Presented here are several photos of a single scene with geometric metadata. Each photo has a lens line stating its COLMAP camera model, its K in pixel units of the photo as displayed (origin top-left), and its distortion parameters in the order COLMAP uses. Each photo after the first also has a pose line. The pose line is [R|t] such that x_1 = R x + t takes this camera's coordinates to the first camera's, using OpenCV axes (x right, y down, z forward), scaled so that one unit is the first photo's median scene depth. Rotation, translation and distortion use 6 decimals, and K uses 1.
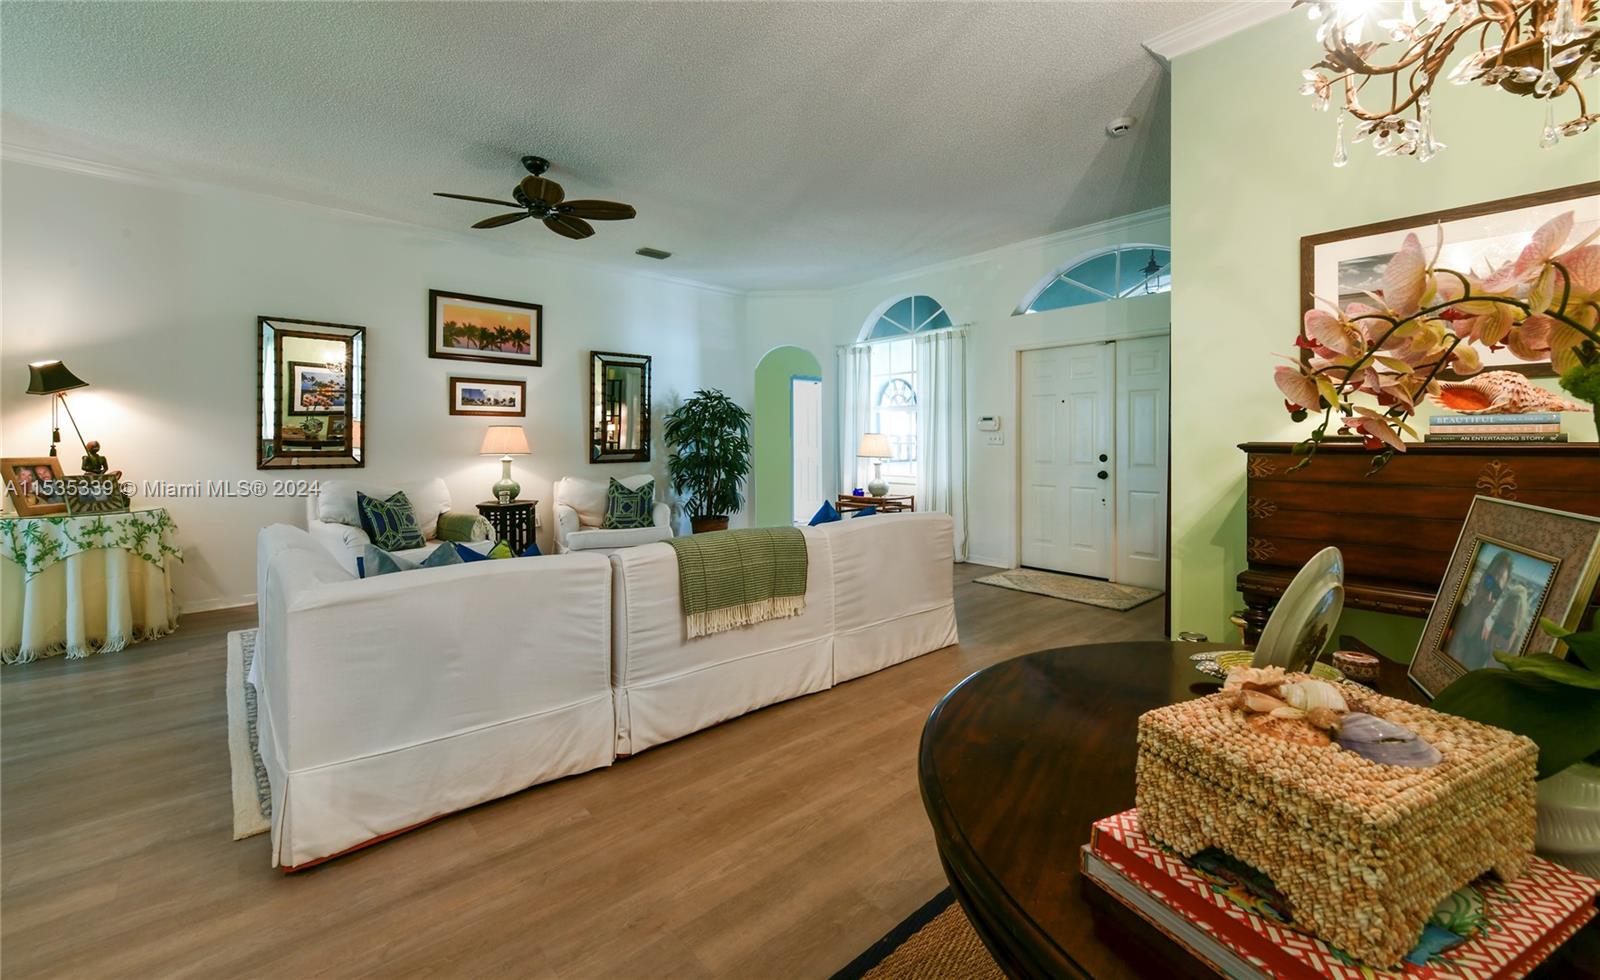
lens RADIAL K [[647.5, 0, 822.9], [0, 647.5, 435.0], [0, 0, 1]] dist [-0.002243, -0.000115]
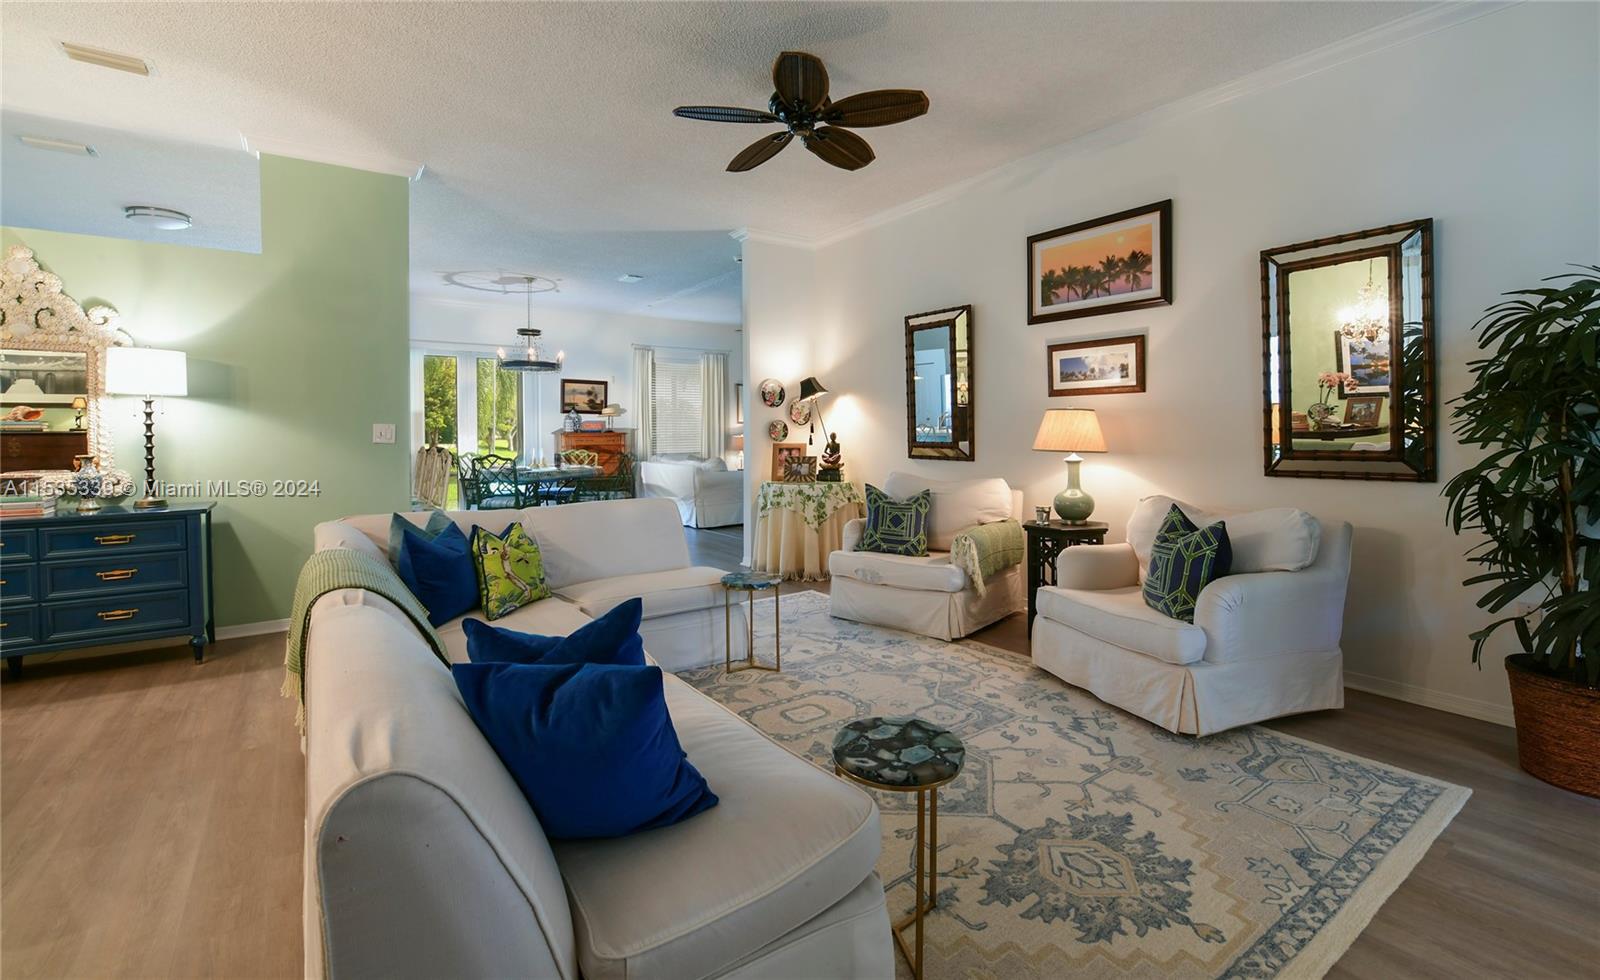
lens RADIAL K [[696.6, 0, 771.7], [0, 696.6, 445.0], [0, 0, 1]] dist [-0.014379, -0.000351]
pose [[-0.172677, 0.020134, -0.984773, 0.265301], [0.011341, 0.999765, 0.018452, 0.005864], [0.984913, -0.007982, -0.172865, 0.812951]]
